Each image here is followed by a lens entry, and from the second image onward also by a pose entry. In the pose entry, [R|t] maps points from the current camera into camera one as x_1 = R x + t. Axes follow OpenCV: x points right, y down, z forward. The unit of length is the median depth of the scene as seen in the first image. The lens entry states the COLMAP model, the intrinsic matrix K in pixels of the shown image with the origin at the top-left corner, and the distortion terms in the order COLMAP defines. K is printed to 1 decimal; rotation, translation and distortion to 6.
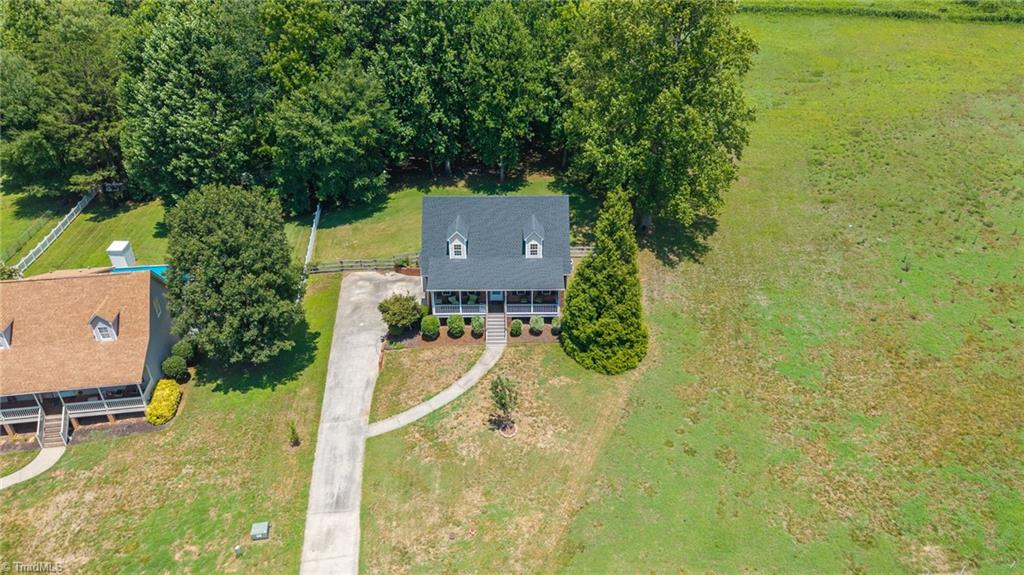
lens RADIAL K [[686.5, 0, 516.6], [0, 686.5, 294.9], [0, 0, 1]] dist [0.033288, -0.045424]
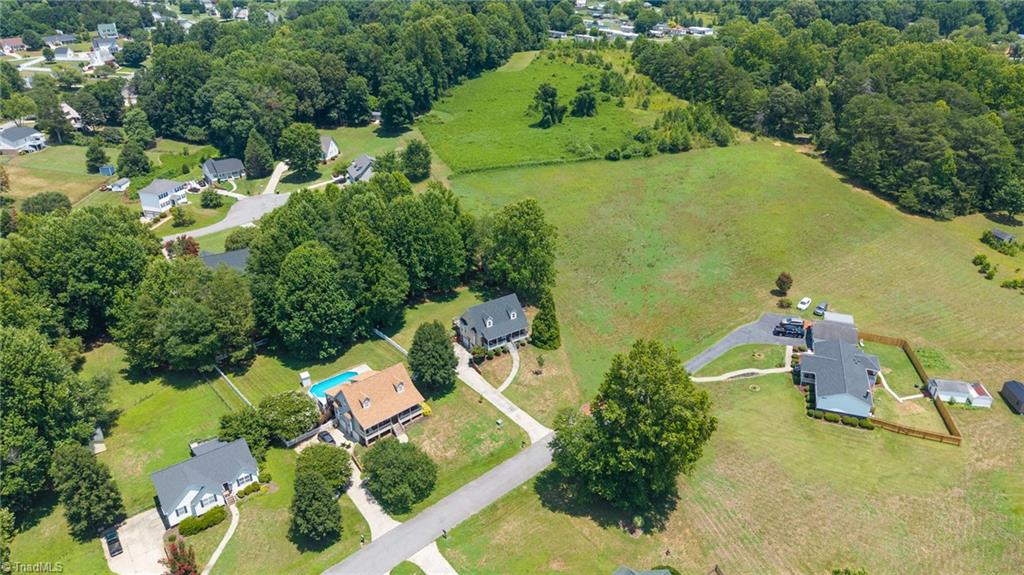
lens RADIAL K [[686.5, 0, 515.3], [0, 686.5, 280.6], [0, 0, 1]] dist [0.033288, -0.045424]
pose [[0.838967, -0.244164, 0.486332, -1.042157], [0.297325, 0.954176, -0.033866, -0.087264], [-0.455777, 0.173011, 0.873117, -1.154486]]
